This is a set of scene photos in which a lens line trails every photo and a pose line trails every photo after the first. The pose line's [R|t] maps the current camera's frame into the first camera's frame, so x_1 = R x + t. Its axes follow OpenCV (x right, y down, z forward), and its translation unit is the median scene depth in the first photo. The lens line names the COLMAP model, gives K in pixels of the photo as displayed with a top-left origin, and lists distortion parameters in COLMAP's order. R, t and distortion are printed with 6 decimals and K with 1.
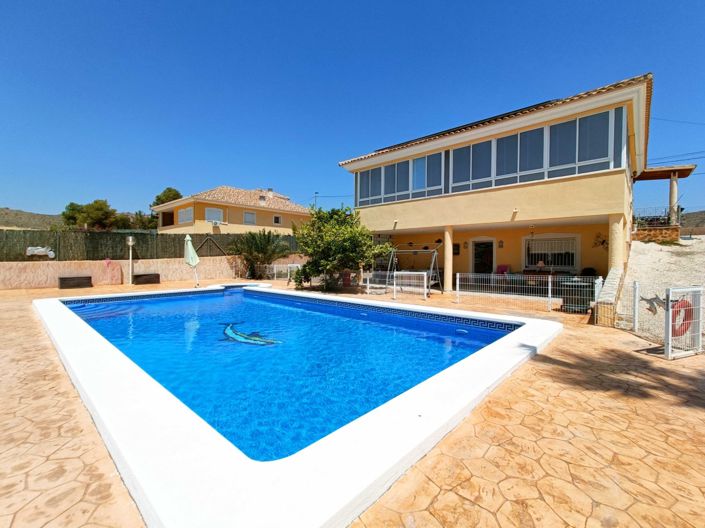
lens RADIAL K [[317.5, 0, 351.7], [0, 317.5, 260.7], [0, 0, 1]] dist [0.002578, 0.002129]
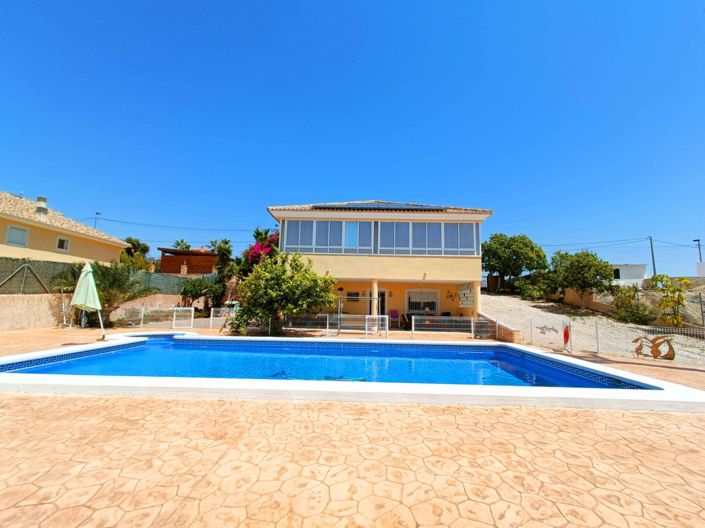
lens RADIAL K [[317.5, 0, 353.1], [0, 317.5, 264.0], [0, 0, 1]] dist [0.002578, 0.002129]
pose [[0.748602, 0.099535, 0.655505, -0.607728], [-0.015949, 0.991085, -0.132276, 0.002164], [-0.662827, 0.088568, 0.743516, 0.103820]]
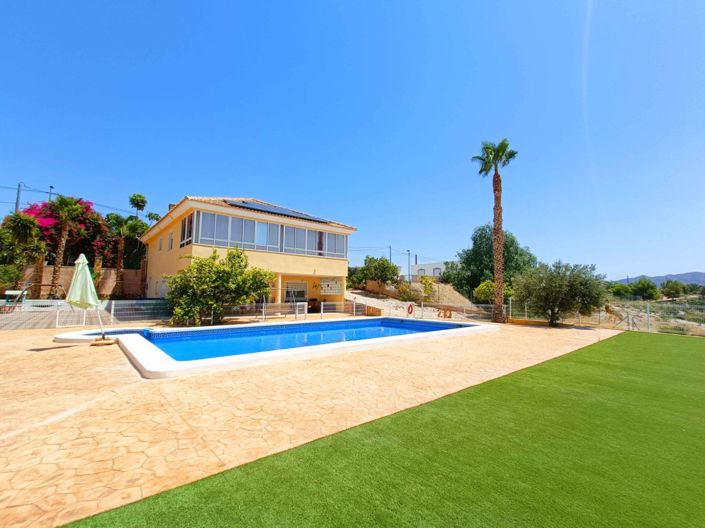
lens RADIAL K [[317.5, 0, 353.2], [0, 317.5, 265.7], [0, 0, 1]] dist [0.002578, 0.002129]
pose [[0.113854, 0.086707, 0.989707, -1.186509], [-0.001292, 0.996196, -0.087126, -0.009027], [-0.993497, 0.008641, 0.113533, 0.471064]]
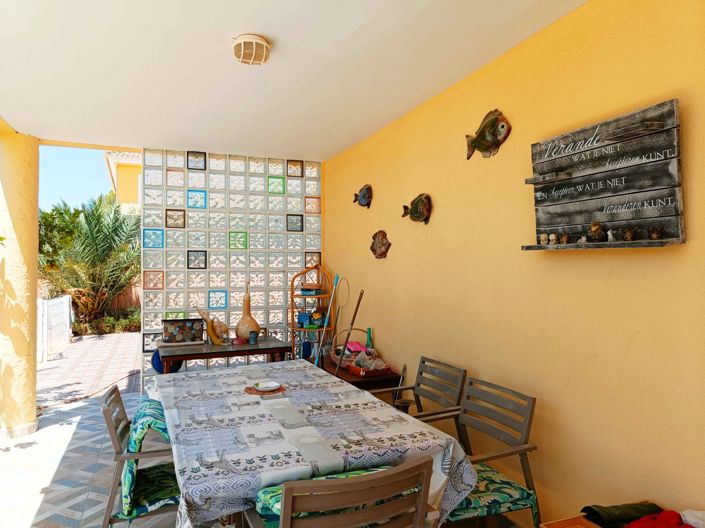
lens RADIAL K [[483.4, 0, 354.7], [0, 483.4, 264.3], [0, 0, 1]] dist [0.014149, -0.003604]
pose [[0.916140, -0.023313, -0.400181, 0.380885], [0.016327, 0.999649, -0.020856, -0.016900], [0.400526, 0.012573, 0.916199, 1.052997]]
